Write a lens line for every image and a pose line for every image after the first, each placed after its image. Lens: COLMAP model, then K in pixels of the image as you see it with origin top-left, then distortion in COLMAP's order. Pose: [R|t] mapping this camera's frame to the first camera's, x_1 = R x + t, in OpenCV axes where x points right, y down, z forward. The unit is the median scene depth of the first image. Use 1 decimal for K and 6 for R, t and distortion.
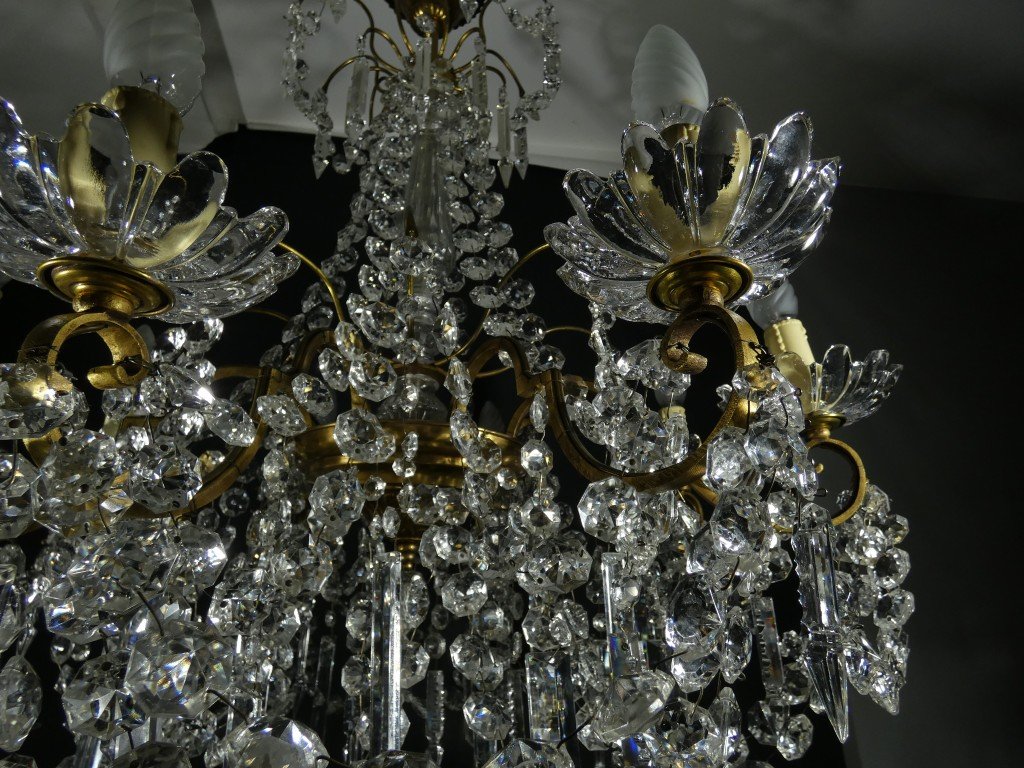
lens RADIAL K [[602.1, 0, 512.1], [0, 602.1, 381.1], [0, 0, 1]] dist [0.003343, -0.000688]
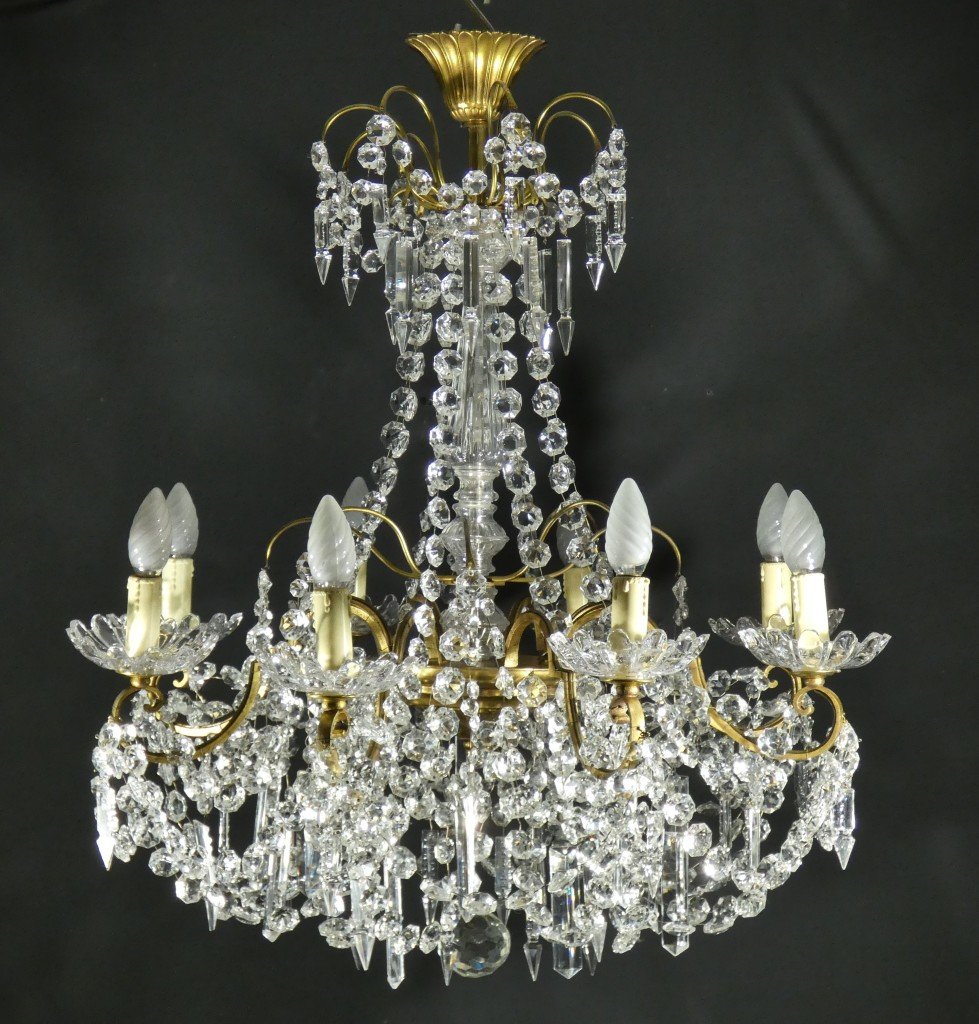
lens RADIAL K [[2375.2, 0, 488.7], [0, 2375.2, 483.0], [0, 0, 1]] dist [0.196177, -2.460353]
pose [[0.989181, 0.018222, -0.145564, 0.577023], [0.032981, 0.939231, 0.341697, -1.985606], [0.142945, -0.342801, 0.928469, -3.459664]]
